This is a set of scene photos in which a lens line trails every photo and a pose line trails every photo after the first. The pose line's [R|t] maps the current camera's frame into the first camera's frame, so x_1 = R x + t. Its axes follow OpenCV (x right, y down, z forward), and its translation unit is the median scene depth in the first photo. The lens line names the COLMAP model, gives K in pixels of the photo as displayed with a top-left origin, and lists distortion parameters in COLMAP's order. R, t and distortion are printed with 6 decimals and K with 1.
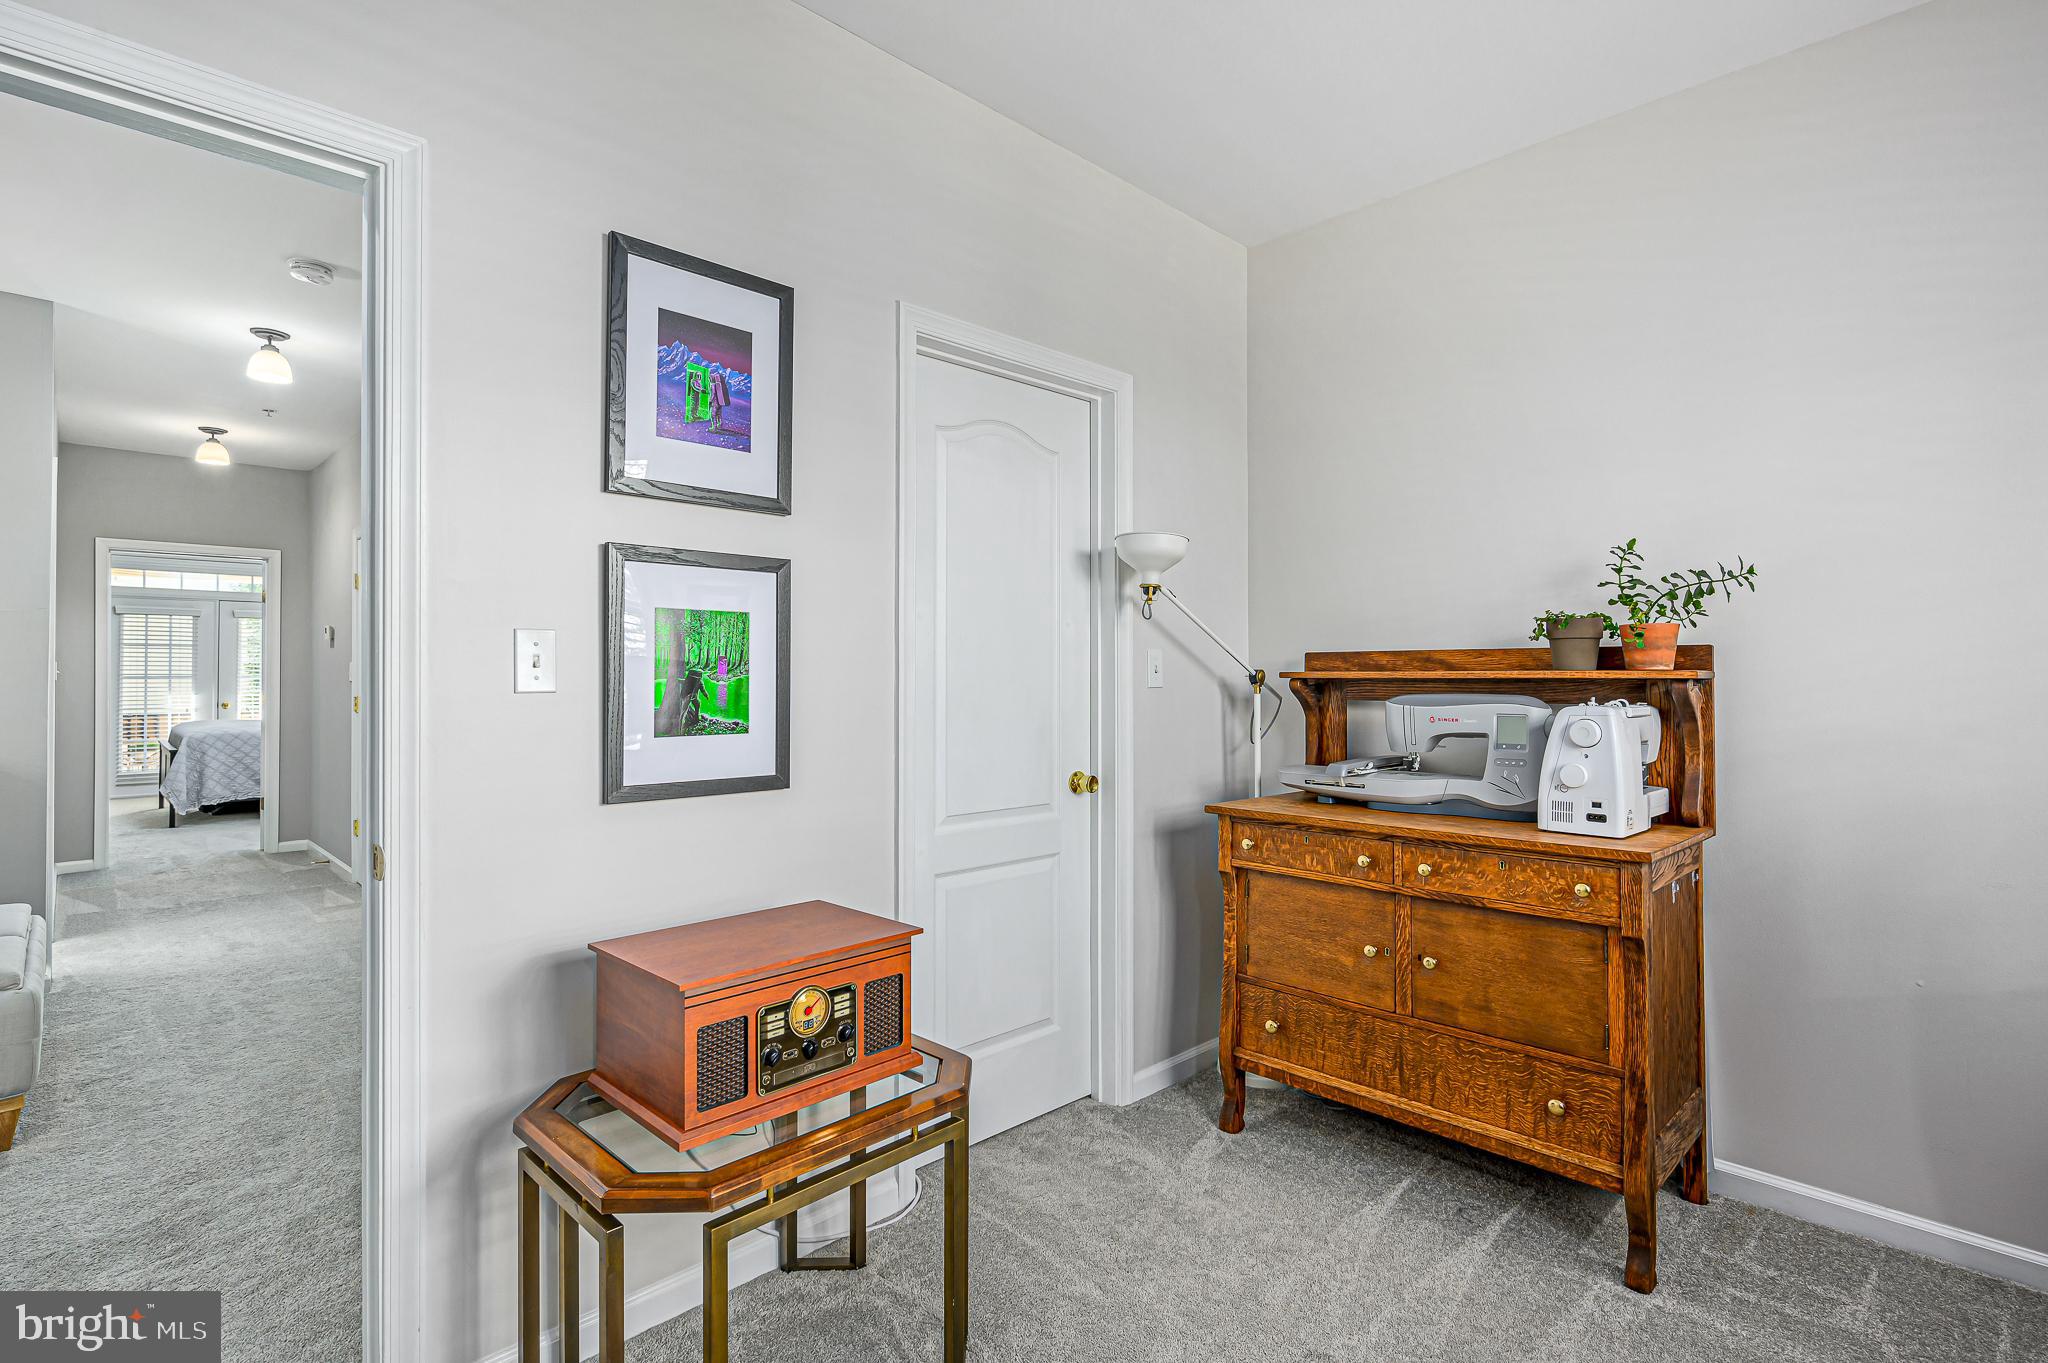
lens RADIAL K [[973.2, 0, 1018.9], [0, 973.2, 664.6], [0, 0, 1]] dist [-0.002595, 0.000464]
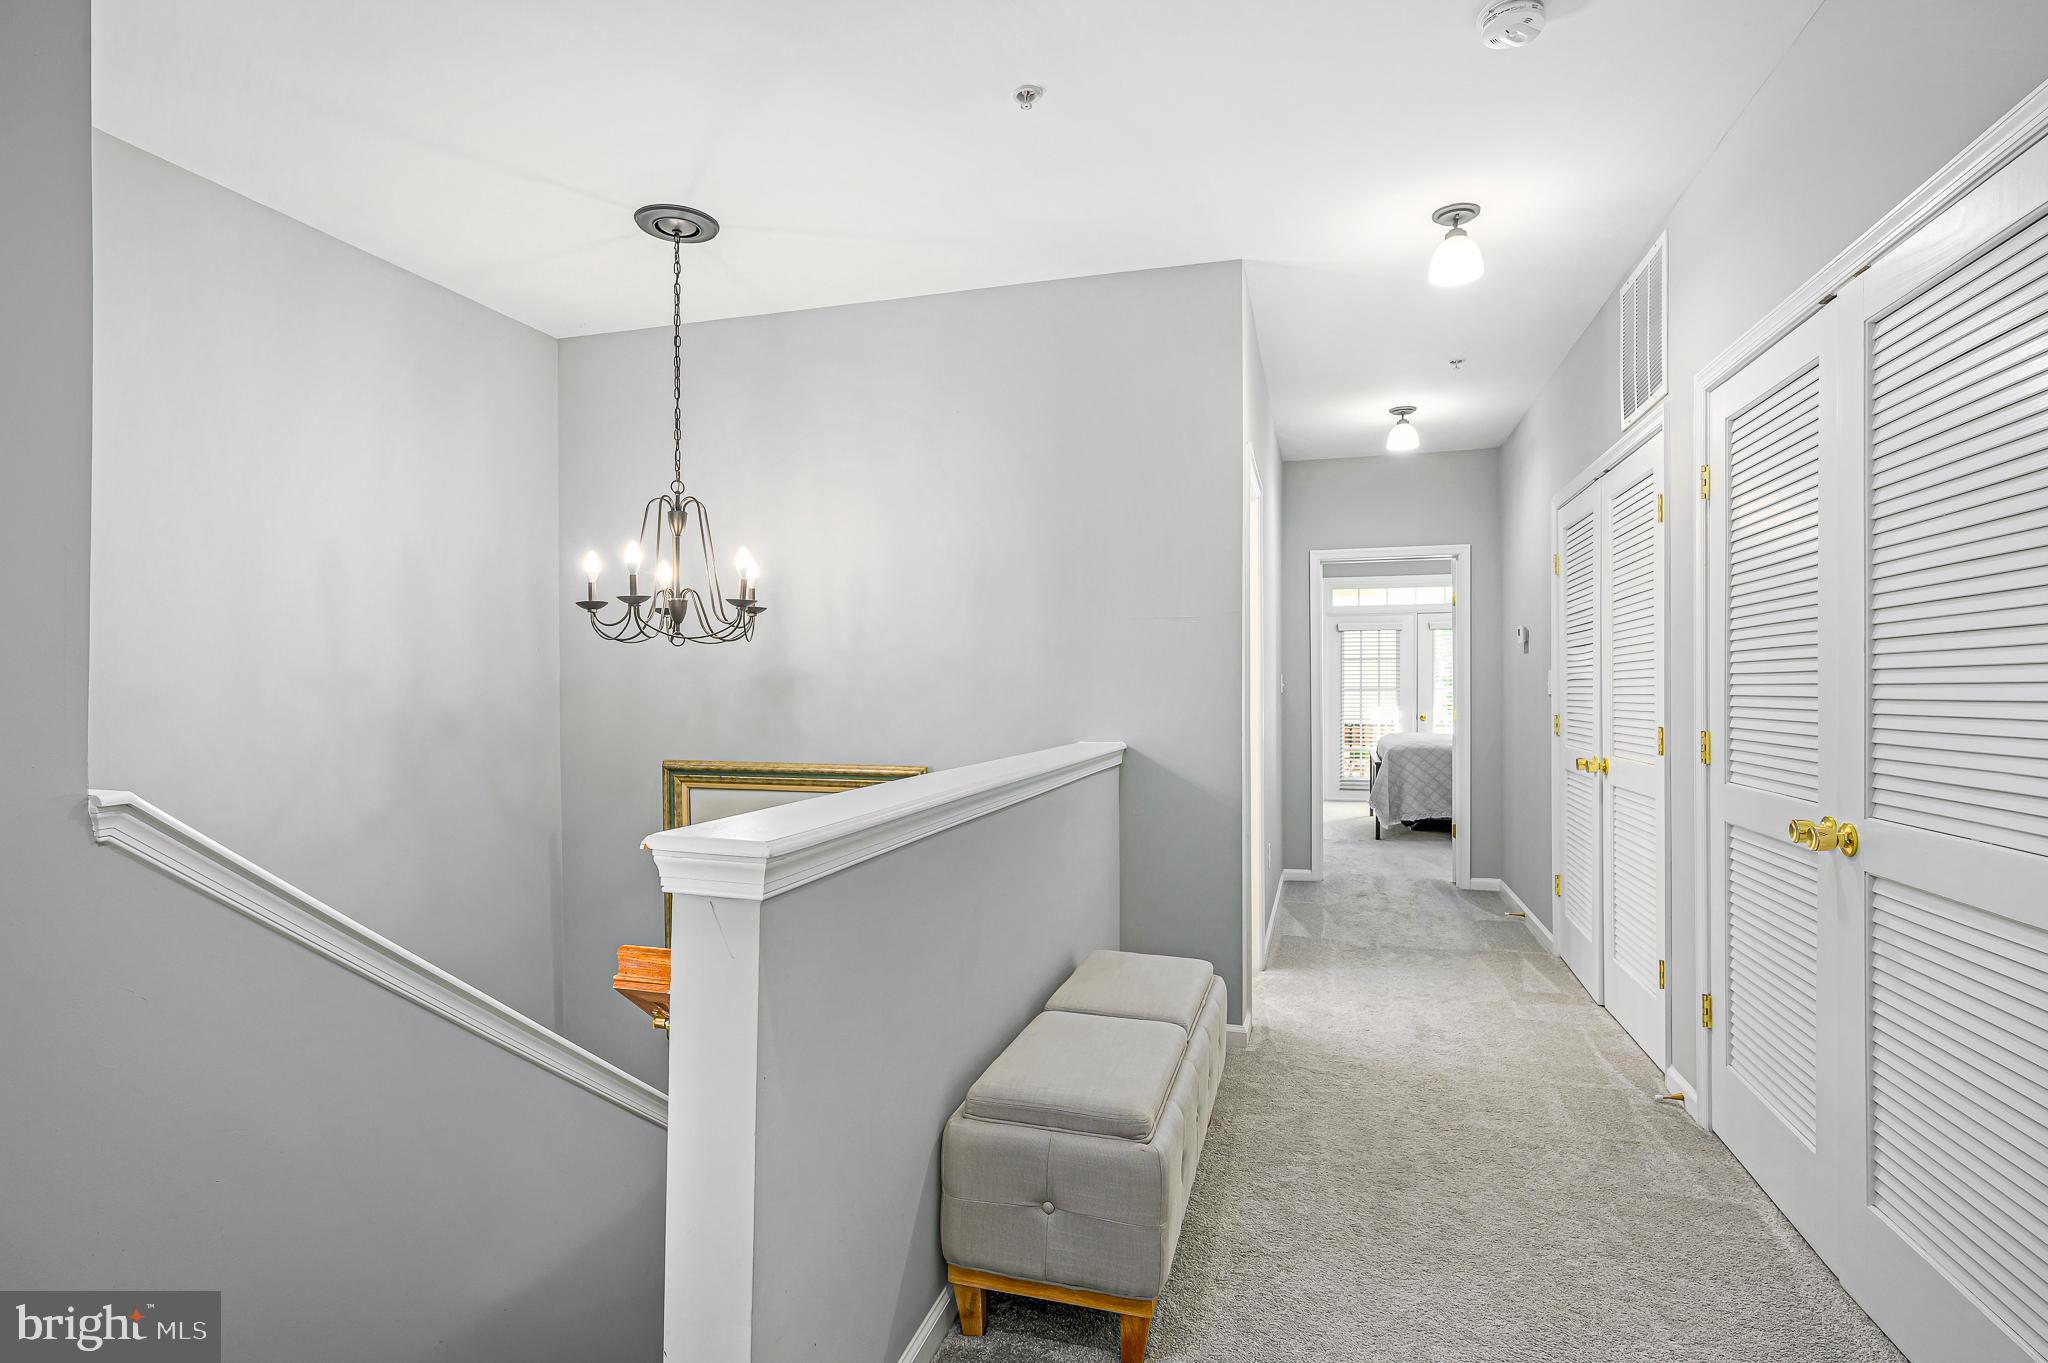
lens RADIAL K [[1013.4, 0, 1035.1], [0, 1013.4, 688.4], [0, 0, 1]] dist [-0.001089, -0.000690]
pose [[0.493300, -0.000184, -0.869859, -0.135223], [0.010065, 0.999934, 0.005497, 0.002468], [0.869801, -0.011467, 0.493270, 0.176537]]
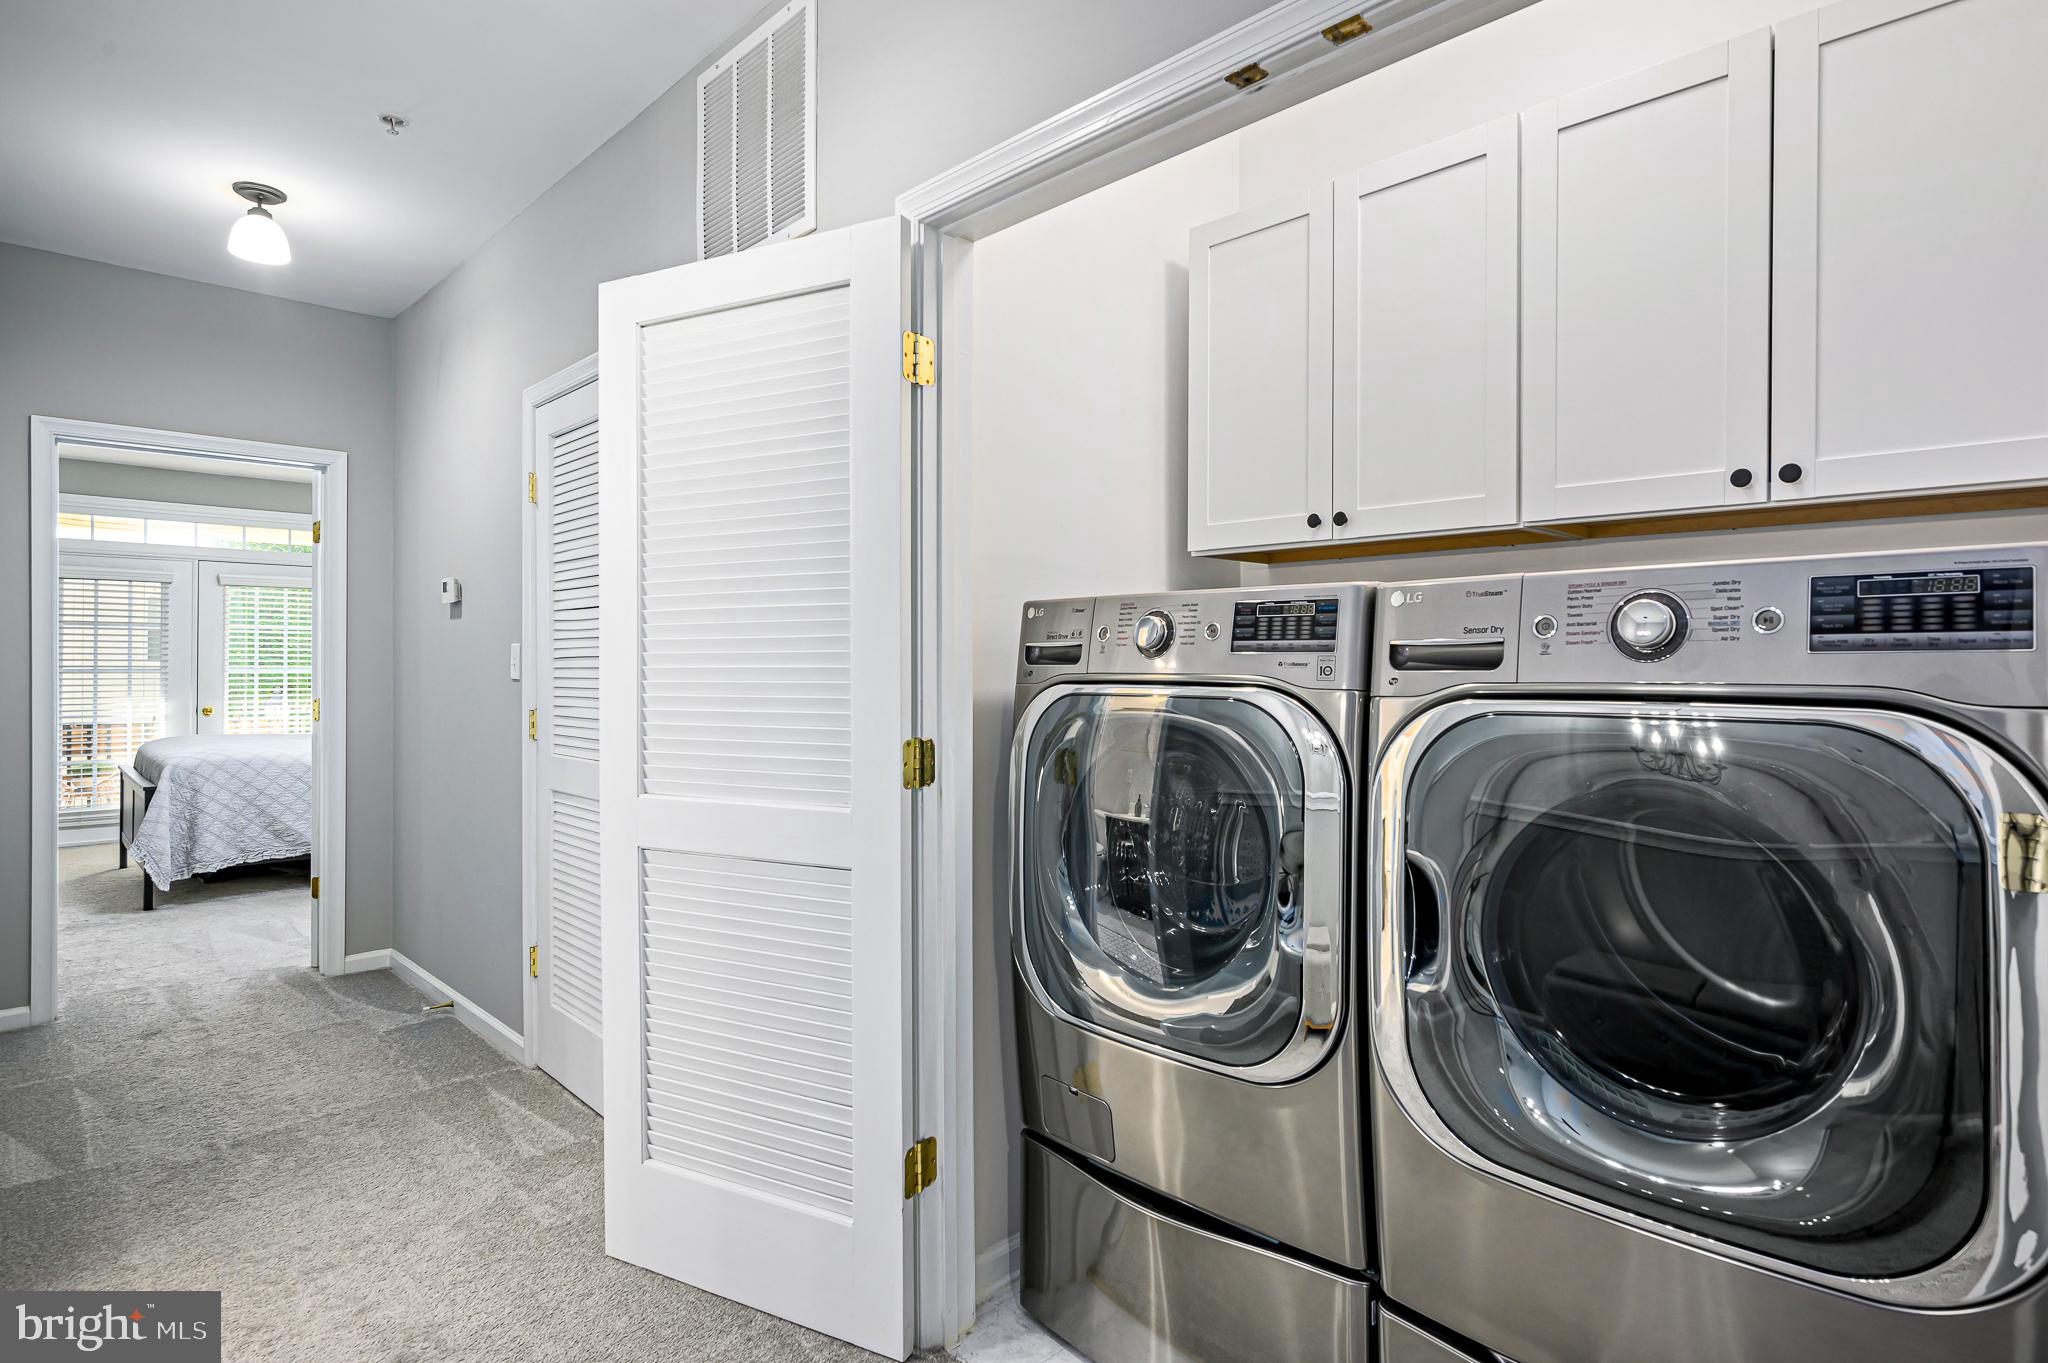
lens RADIAL K [[1081.1, 0, 1018.8], [0, 1081.1, 659.2], [0, 0, 1]] dist [0.001311, 0.000502]
pose [[0.999932, -0.000494, -0.011665, -0.296956], [0.000542, 0.999991, 0.004108, 0.002538], [0.011663, -0.004114, 0.999924, 0.303335]]
